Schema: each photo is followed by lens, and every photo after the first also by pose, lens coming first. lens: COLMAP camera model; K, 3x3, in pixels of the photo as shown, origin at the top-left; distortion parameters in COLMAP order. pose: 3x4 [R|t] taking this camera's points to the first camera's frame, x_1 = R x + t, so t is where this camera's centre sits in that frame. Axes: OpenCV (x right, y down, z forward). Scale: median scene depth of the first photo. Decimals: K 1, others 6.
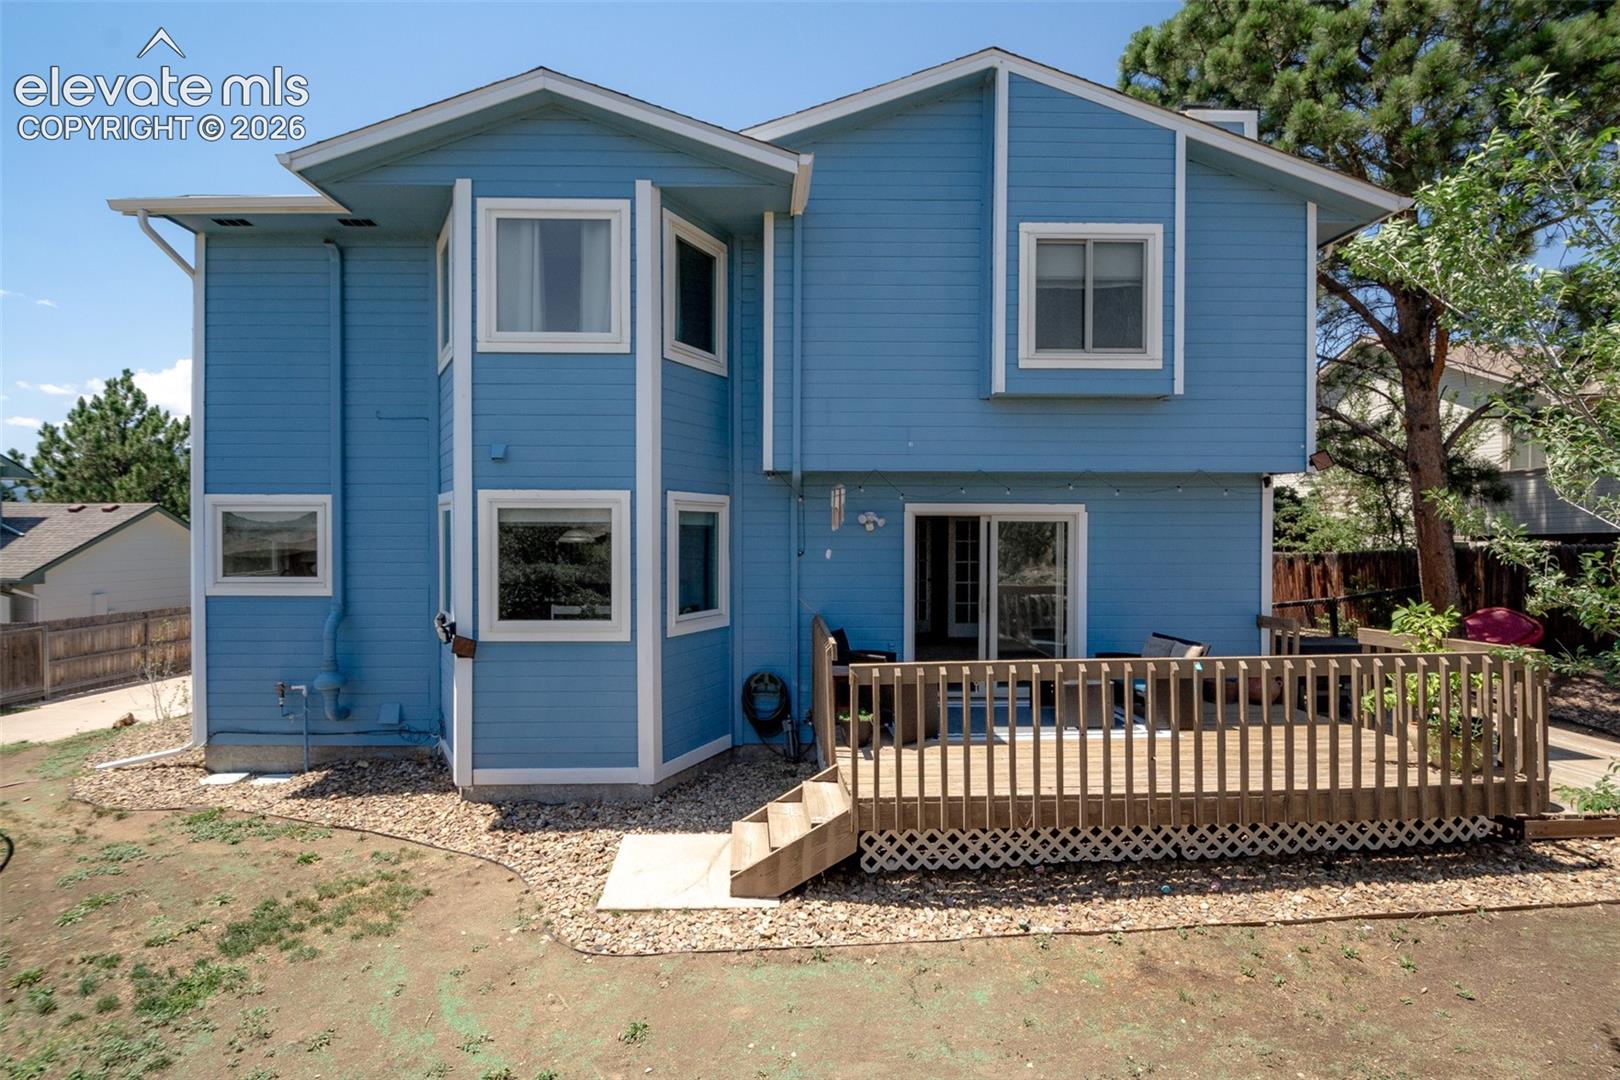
lens RADIAL K [[752.8, 0, 810.0], [0, 752.8, 540.0], [0, 0, 1]] dist [-0.020669, -0.000126]
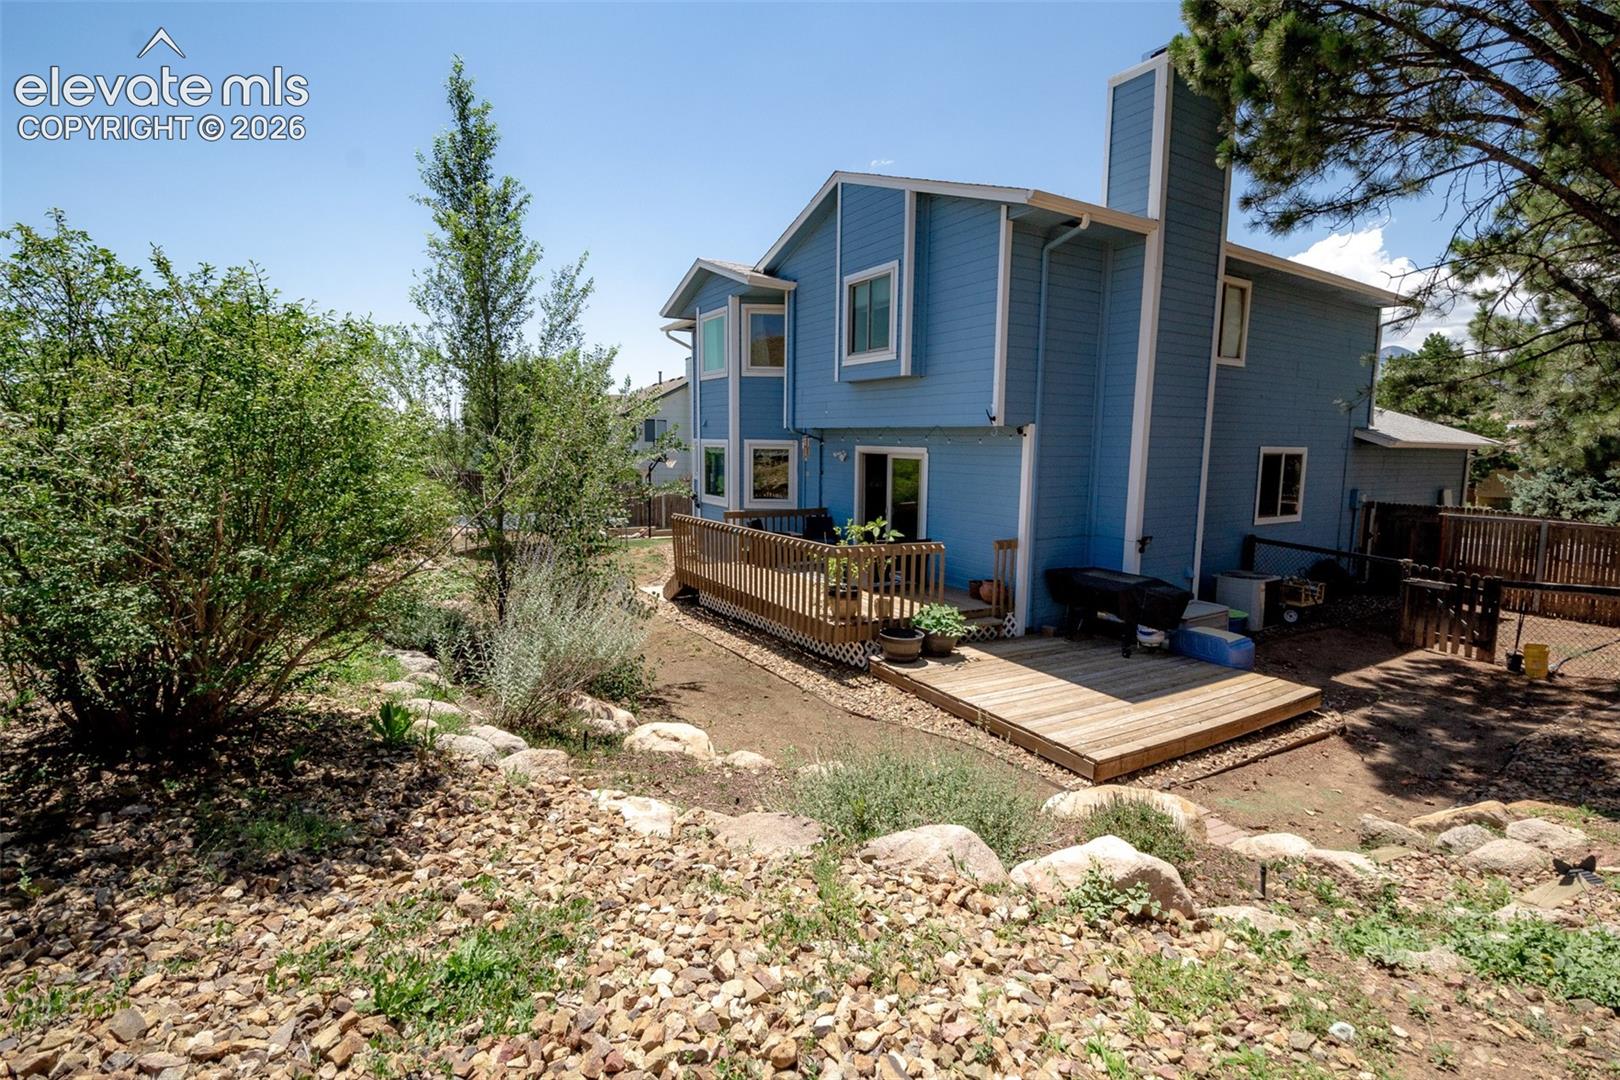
lens RADIAL K [[752.8, 0, 810.0], [0, 752.8, 540.0], [0, 0, 1]] dist [-0.020669, -0.000126]
pose [[0.496537, 0.121319, -0.859496, 1.734839], [-0.027932, 0.991905, 0.123872, -0.050818], [0.867566, -0.037499, 0.495906, 0.089962]]
